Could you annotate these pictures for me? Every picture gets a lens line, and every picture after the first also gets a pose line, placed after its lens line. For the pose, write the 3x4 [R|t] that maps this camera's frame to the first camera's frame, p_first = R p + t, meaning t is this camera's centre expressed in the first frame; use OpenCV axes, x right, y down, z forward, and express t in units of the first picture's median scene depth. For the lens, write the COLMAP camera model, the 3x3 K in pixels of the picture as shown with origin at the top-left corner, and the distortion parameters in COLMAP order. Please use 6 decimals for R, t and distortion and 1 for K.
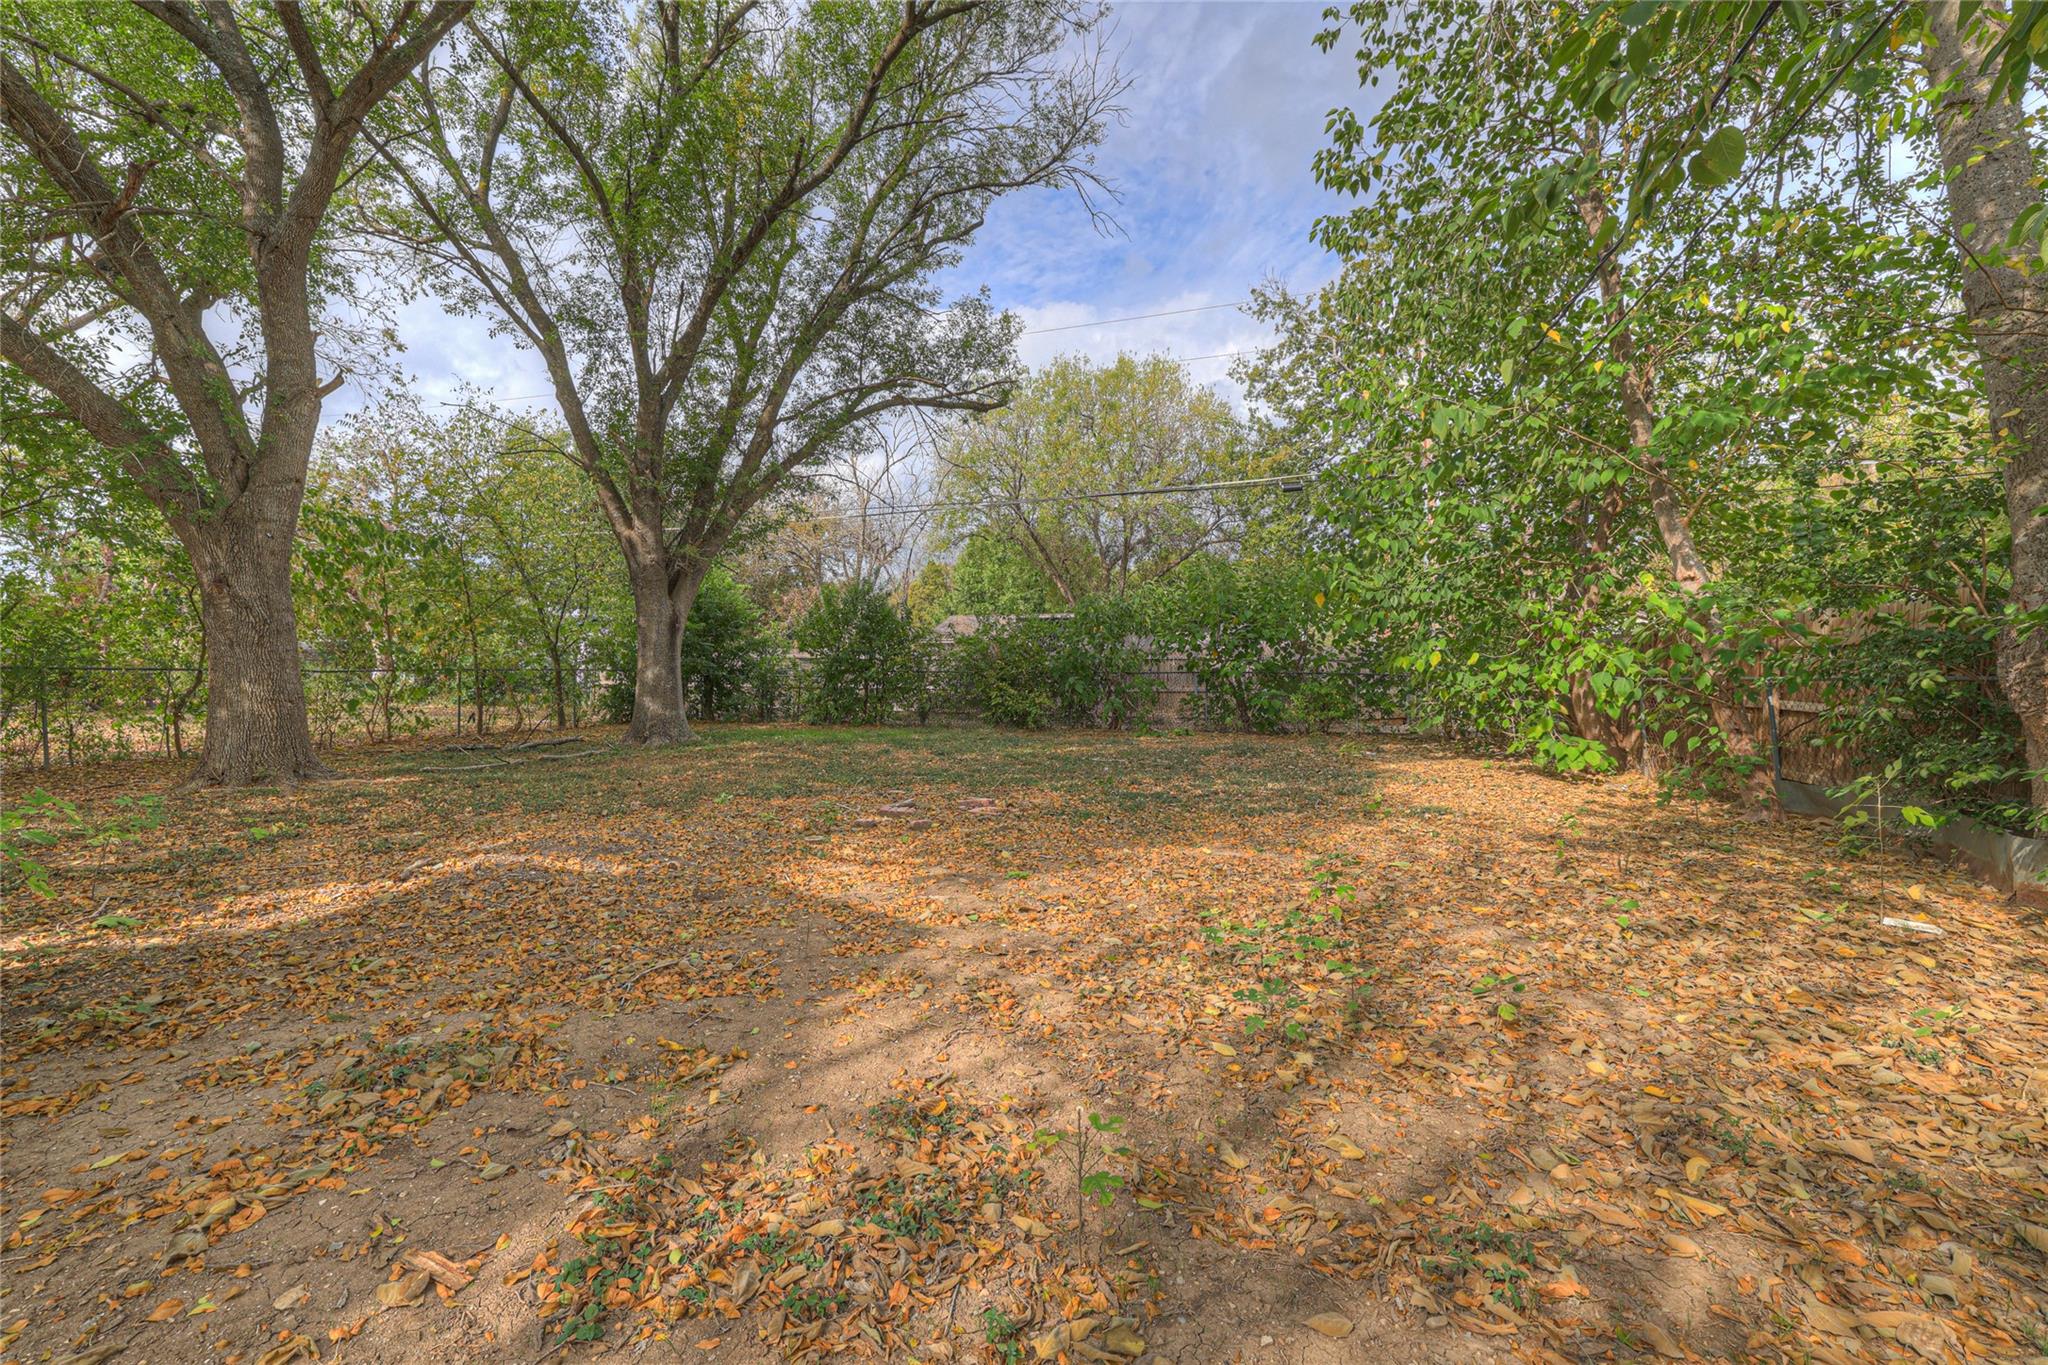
lens RADIAL K [[876.9, 0, 1013.0], [0, 876.9, 664.1], [0, 0, 1]] dist [-0.048918, 0.018628]
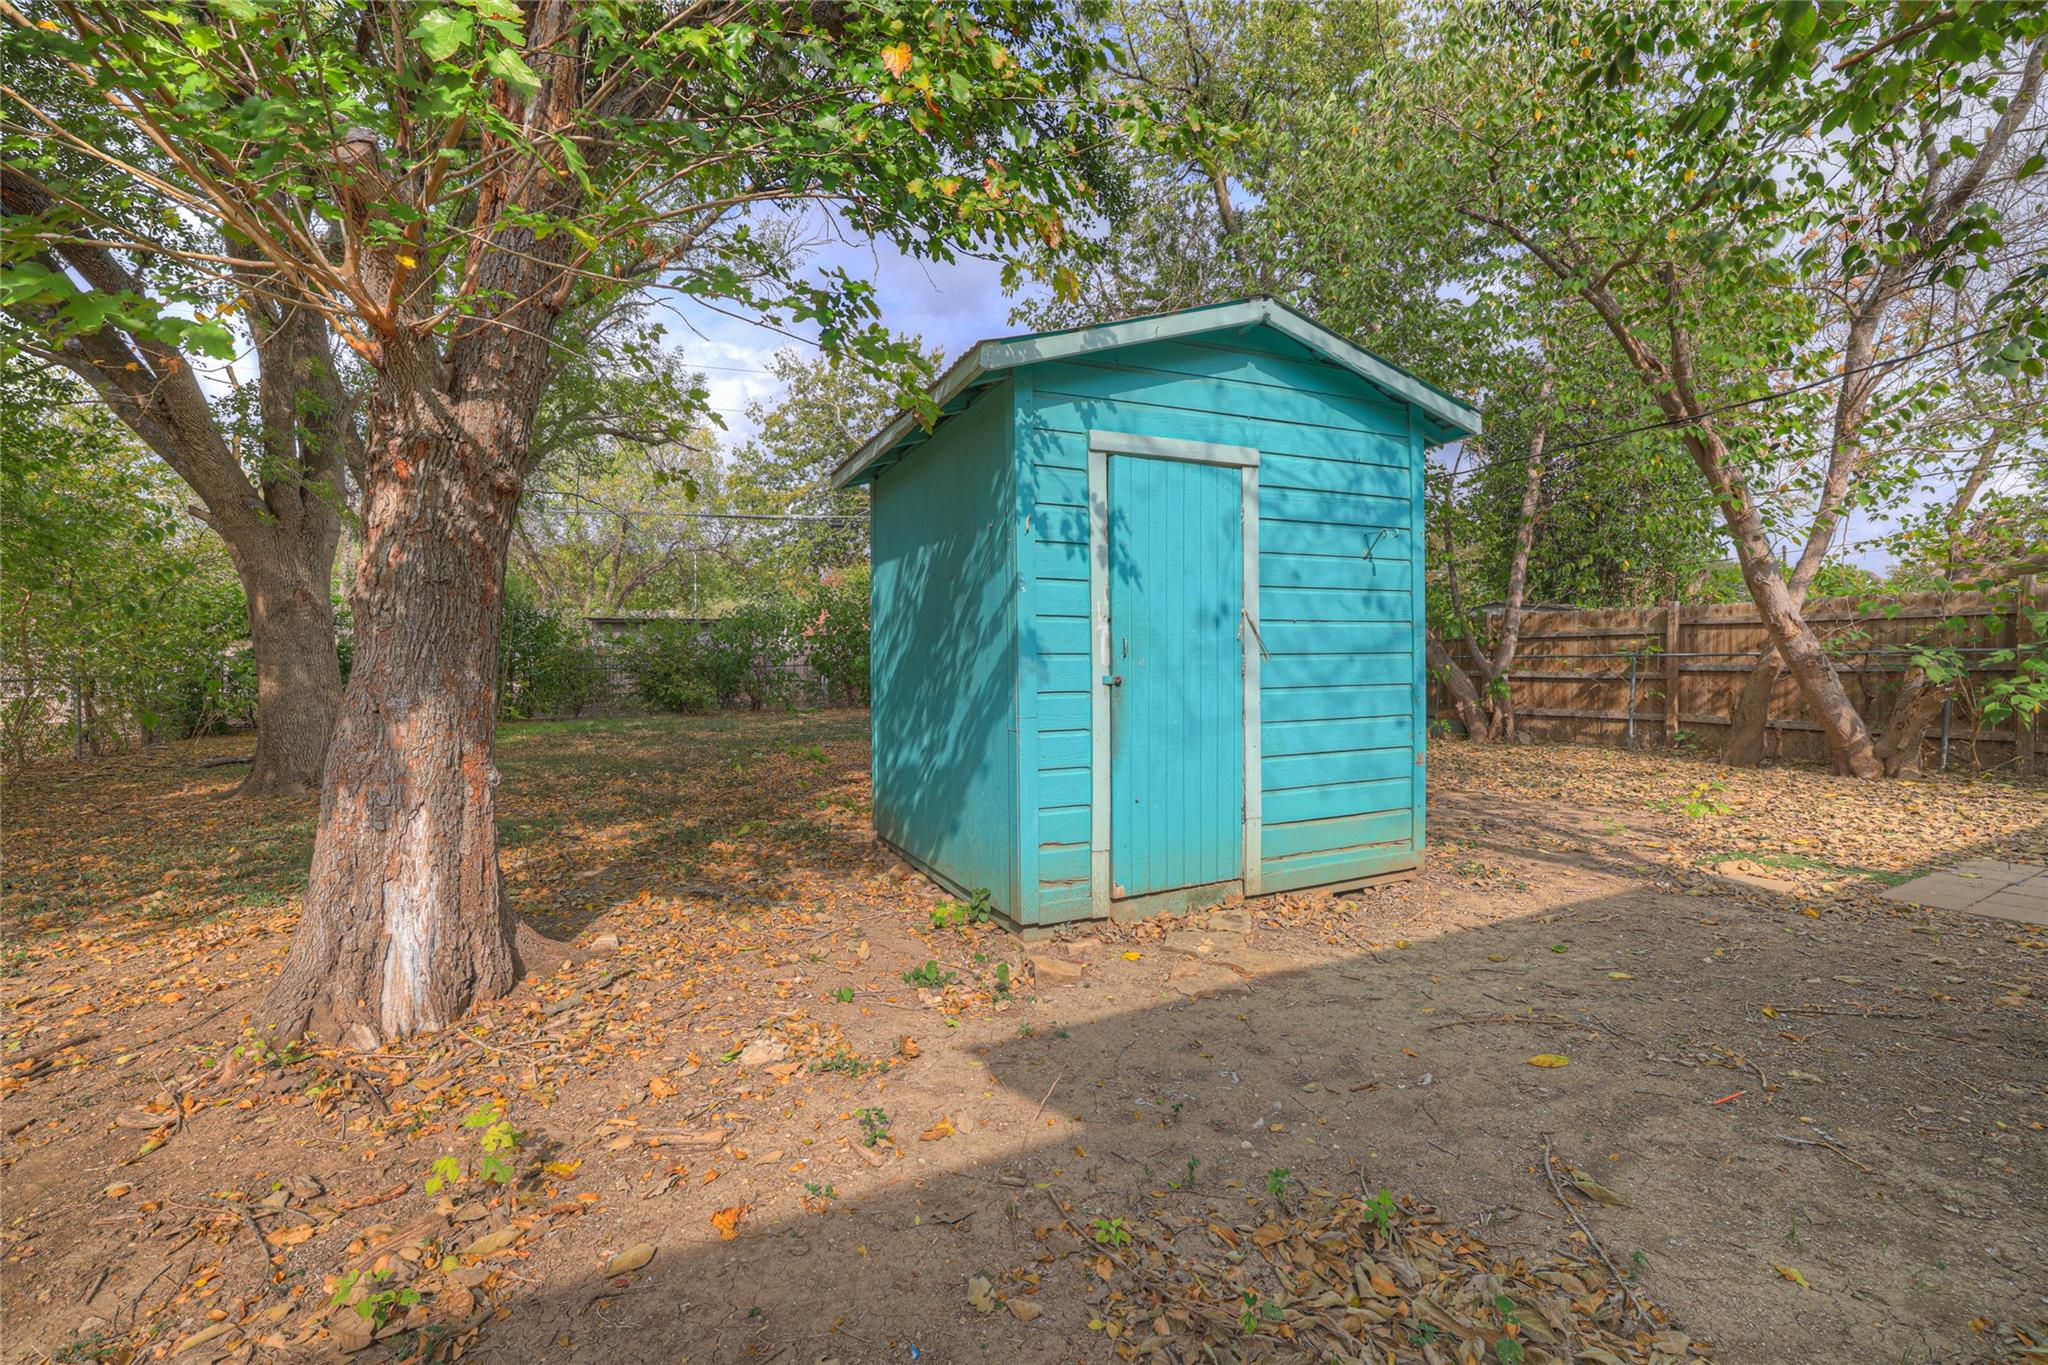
lens RADIAL K [[876.9, 0, 1013.0], [0, 876.9, 664.1], [0, 0, 1]] dist [-0.048918, 0.018628]
pose [[0.717983, -0.008375, 0.696010, -0.504815], [0.002811, 0.999954, 0.009133, -0.003527], [-0.696055, -0.004601, 0.717974, -0.172657]]
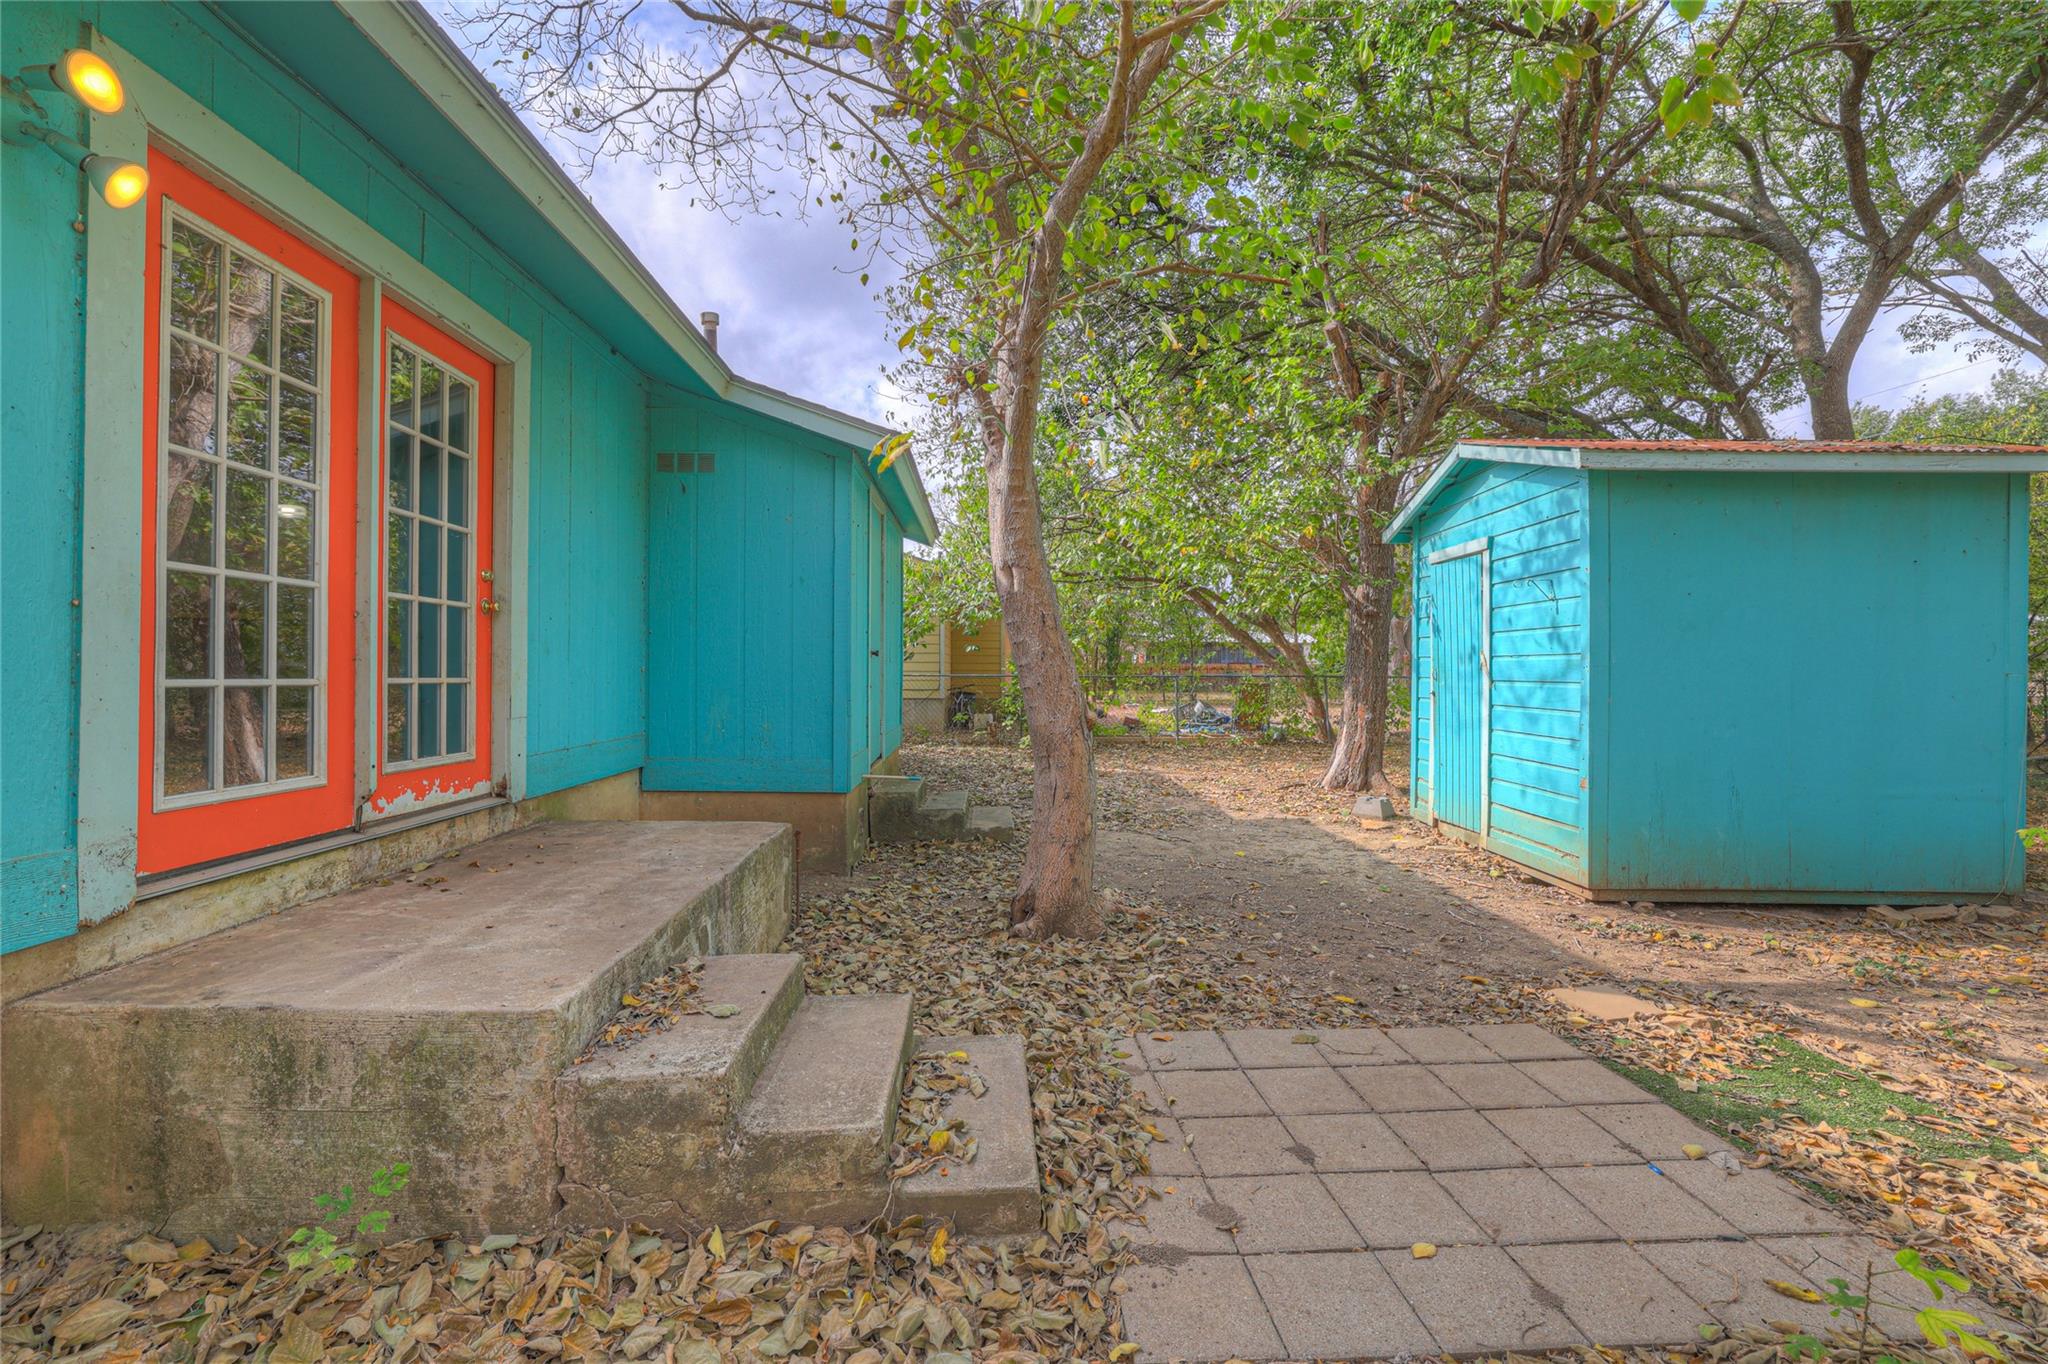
lens RADIAL K [[876.9, 0, 1013.0], [0, 876.9, 663.6], [0, 0, 1]] dist [-0.048918, 0.018628]
pose [[0.319744, -0.005624, -0.947487, -0.005179], [0.001812, 0.999984, -0.005324, -0.009258], [0.947502, -0.000015, 0.319749, -0.339046]]
